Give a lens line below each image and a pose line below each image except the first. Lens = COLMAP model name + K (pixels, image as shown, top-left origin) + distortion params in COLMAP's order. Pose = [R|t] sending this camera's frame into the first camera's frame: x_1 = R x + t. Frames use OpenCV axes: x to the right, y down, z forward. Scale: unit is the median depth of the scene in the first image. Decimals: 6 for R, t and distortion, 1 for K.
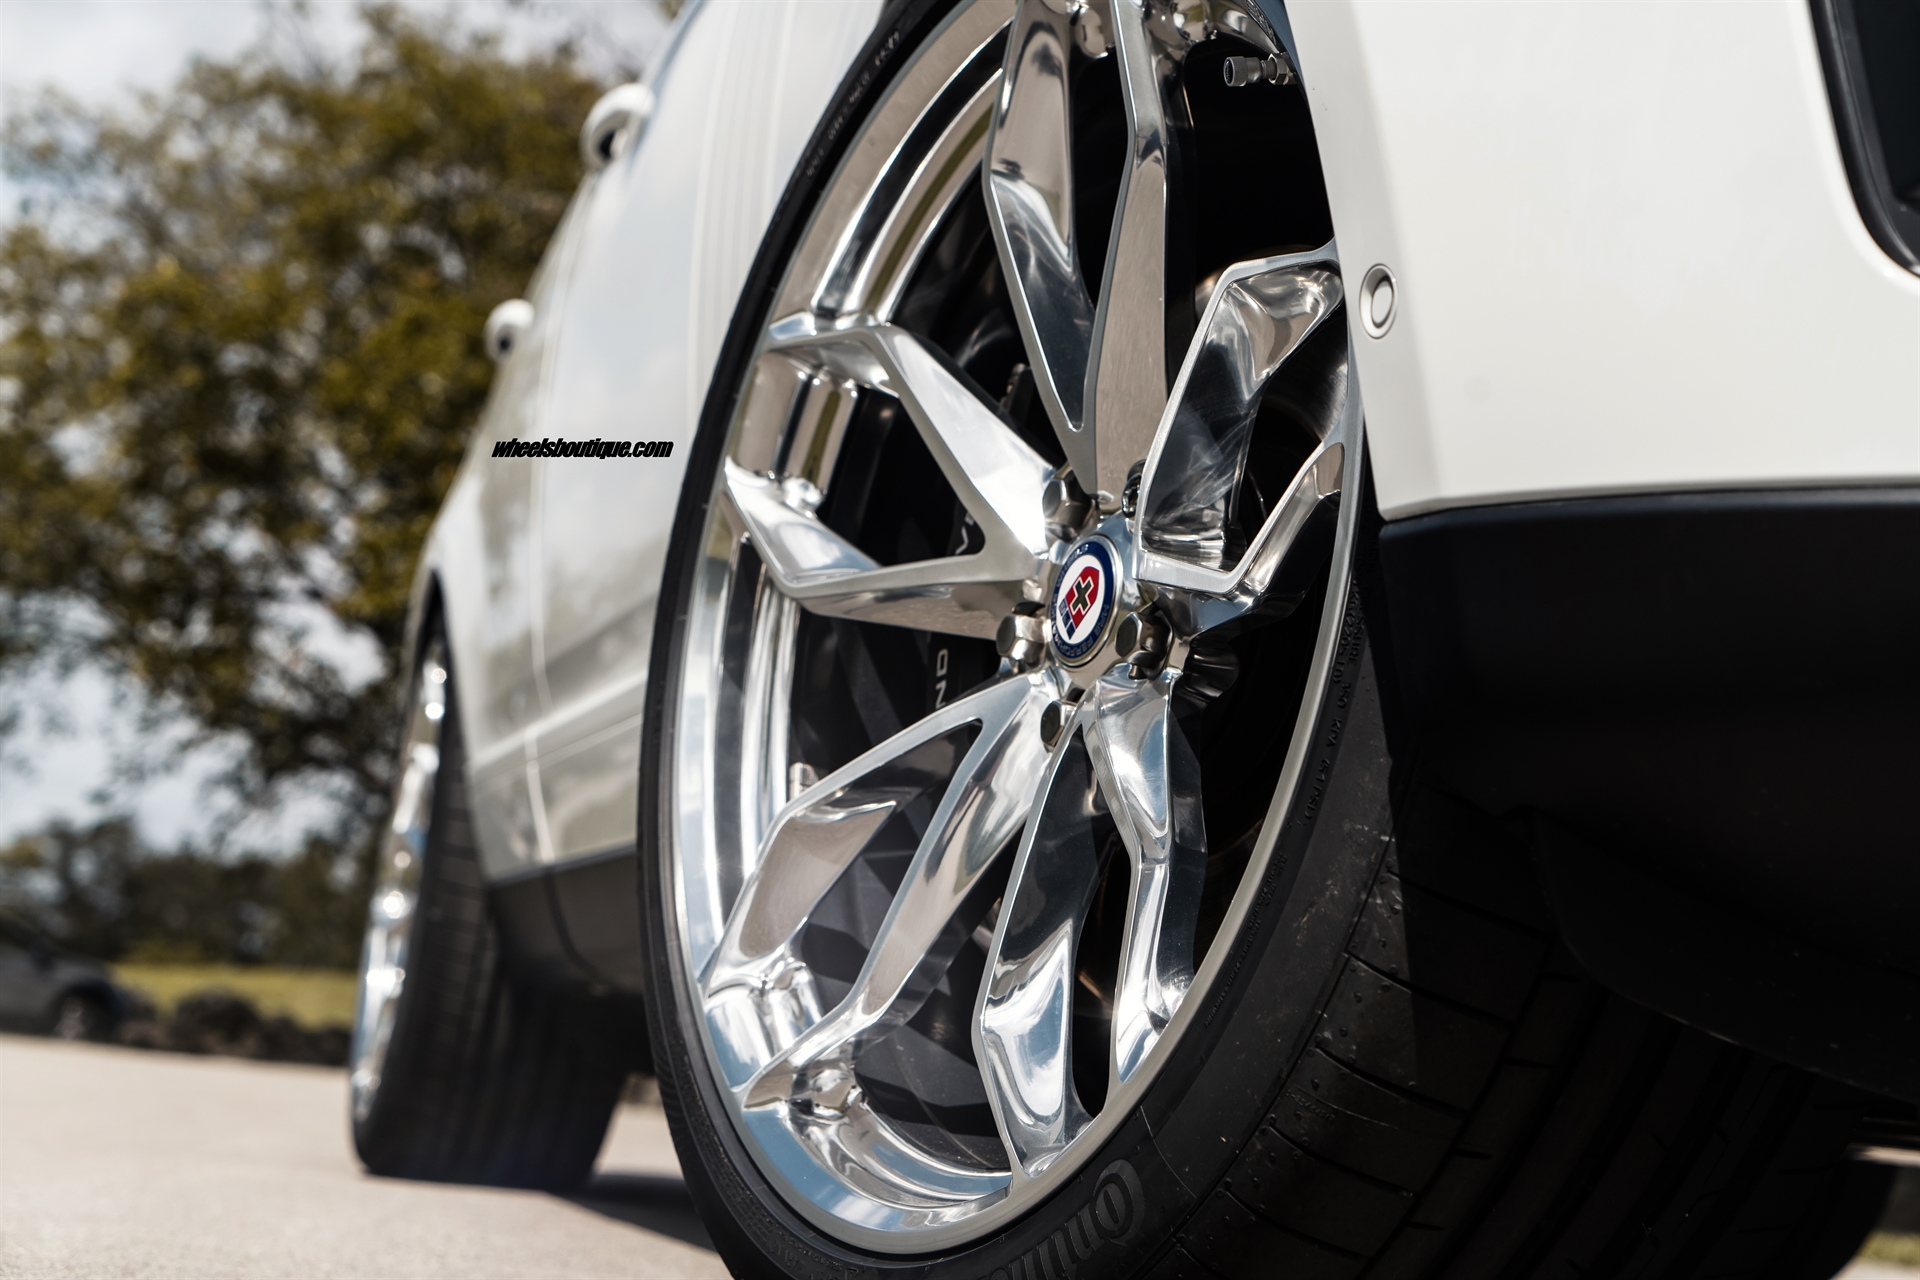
lens RADIAL K [[3502.9, 0, 960.0], [0, 3502.9, 640.0], [0, 0, 1]] dist [-0.008160, -0.018446]
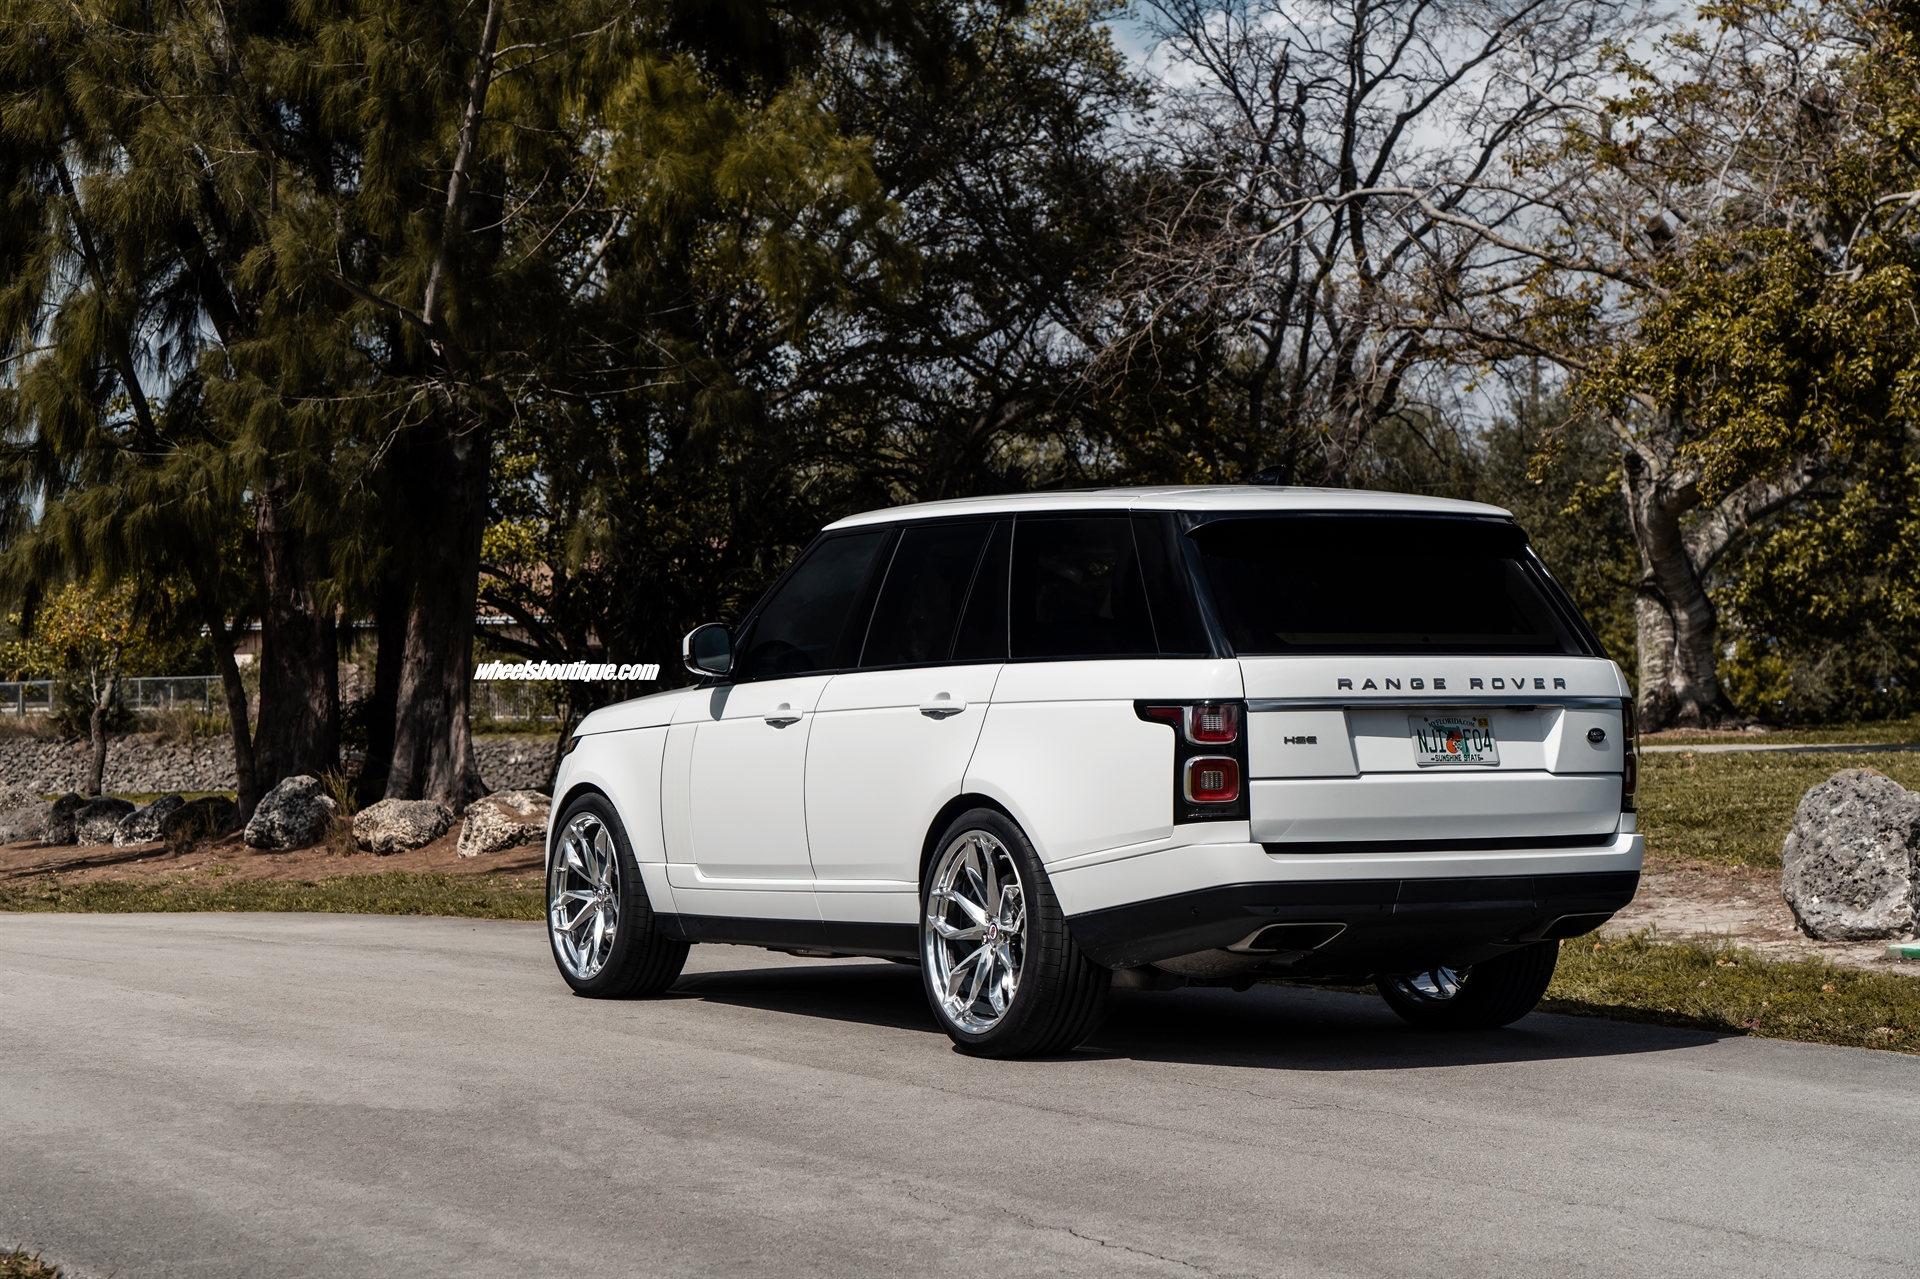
lens RADIAL K [[3890.3, 0, 960.0], [0, 3890.3, 639.5], [0, 0, 1]] dist [0.018120, 0.066990]
pose [[0.983722, -0.177322, 0.029119, -0.135384], [0.178068, 0.983690, -0.025402, -0.364157], [-0.024139, 0.030174, 0.999253, -6.078198]]
